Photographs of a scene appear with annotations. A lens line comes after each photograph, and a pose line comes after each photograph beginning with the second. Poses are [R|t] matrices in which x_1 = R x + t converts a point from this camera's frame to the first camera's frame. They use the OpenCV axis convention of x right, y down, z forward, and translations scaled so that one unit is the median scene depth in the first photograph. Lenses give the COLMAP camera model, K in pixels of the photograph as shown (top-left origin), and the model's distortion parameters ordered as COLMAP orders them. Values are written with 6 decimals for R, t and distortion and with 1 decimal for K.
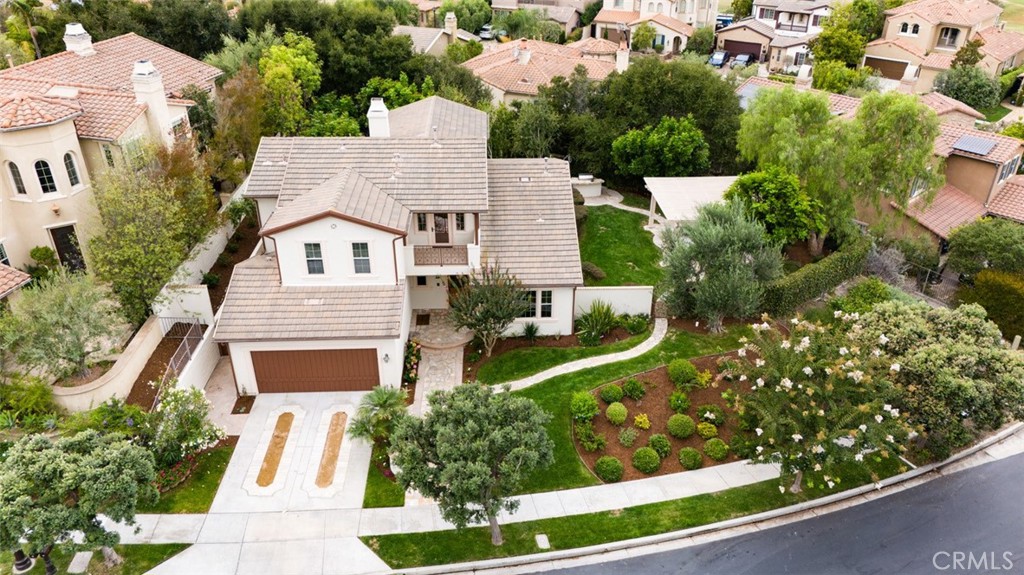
lens RADIAL K [[743.9, 0, 511.9], [0, 743.9, 289.7], [0, 0, 1]] dist [0.059412, -0.050195]
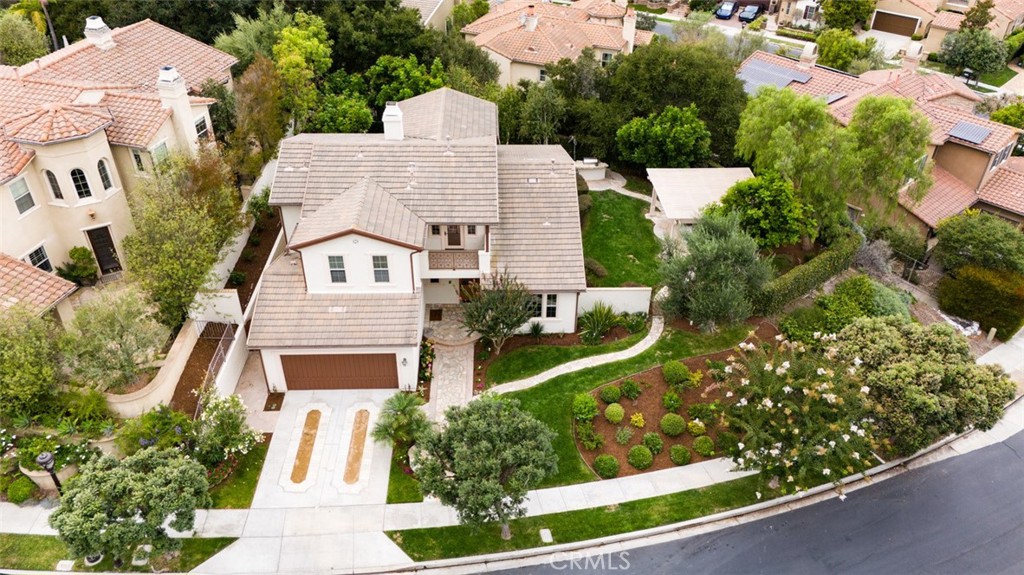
lens RADIAL K [[749.6, 0, 512.0], [0, 749.6, 287.5], [0, 0, 1]] dist [0.061478, -0.049009]
pose [[0.999937, 0.011149, 0.001090, -0.012361], [-0.011202, 0.995164, 0.097586, -0.114407], [0.000003, -0.097592, 0.995227, -0.075479]]
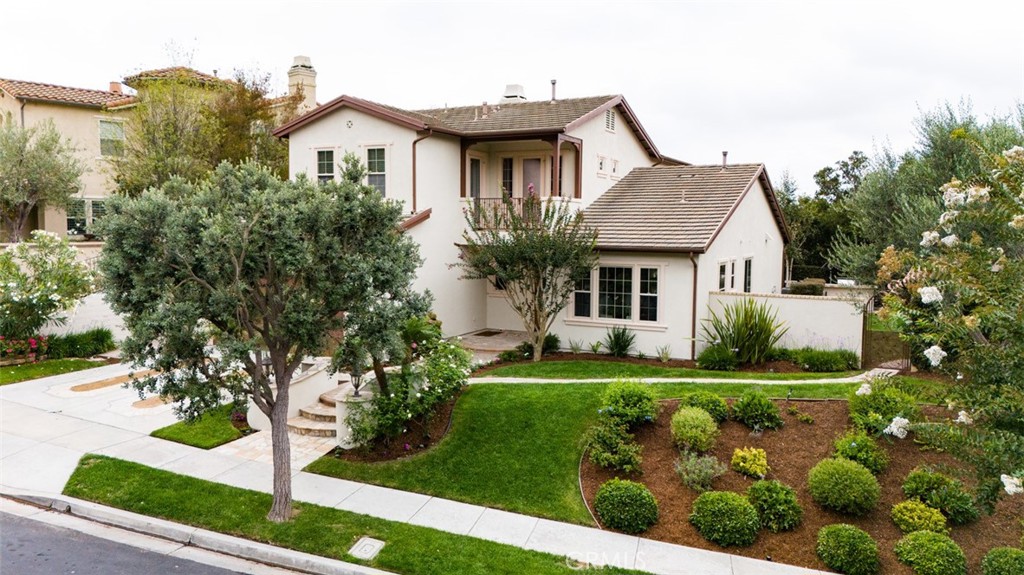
lens RADIAL K [[749.6, 0, 512.0], [0, 749.6, 287.5], [0, 0, 1]] dist [0.061478, -0.049009]
pose [[0.874112, 0.046581, -0.483486, 0.245127], [-0.248092, 0.898573, -0.361963, 0.262879], [0.417587, 0.436345, 0.797009, 0.487072]]
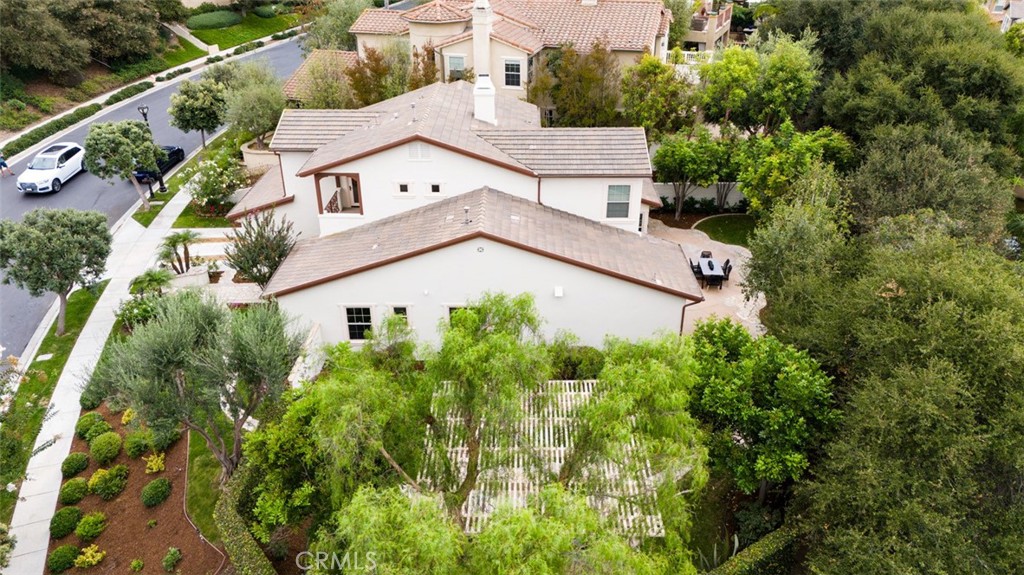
lens RADIAL K [[749.6, 0, 512.0], [0, 749.6, 287.5], [0, 0, 1]] dist [0.061478, -0.049009]
pose [[-0.045432, 0.467363, -0.882897, 0.820535], [-0.492916, 0.758240, 0.426740, -0.513432], [0.868890, 0.454582, 0.195922, 1.063981]]
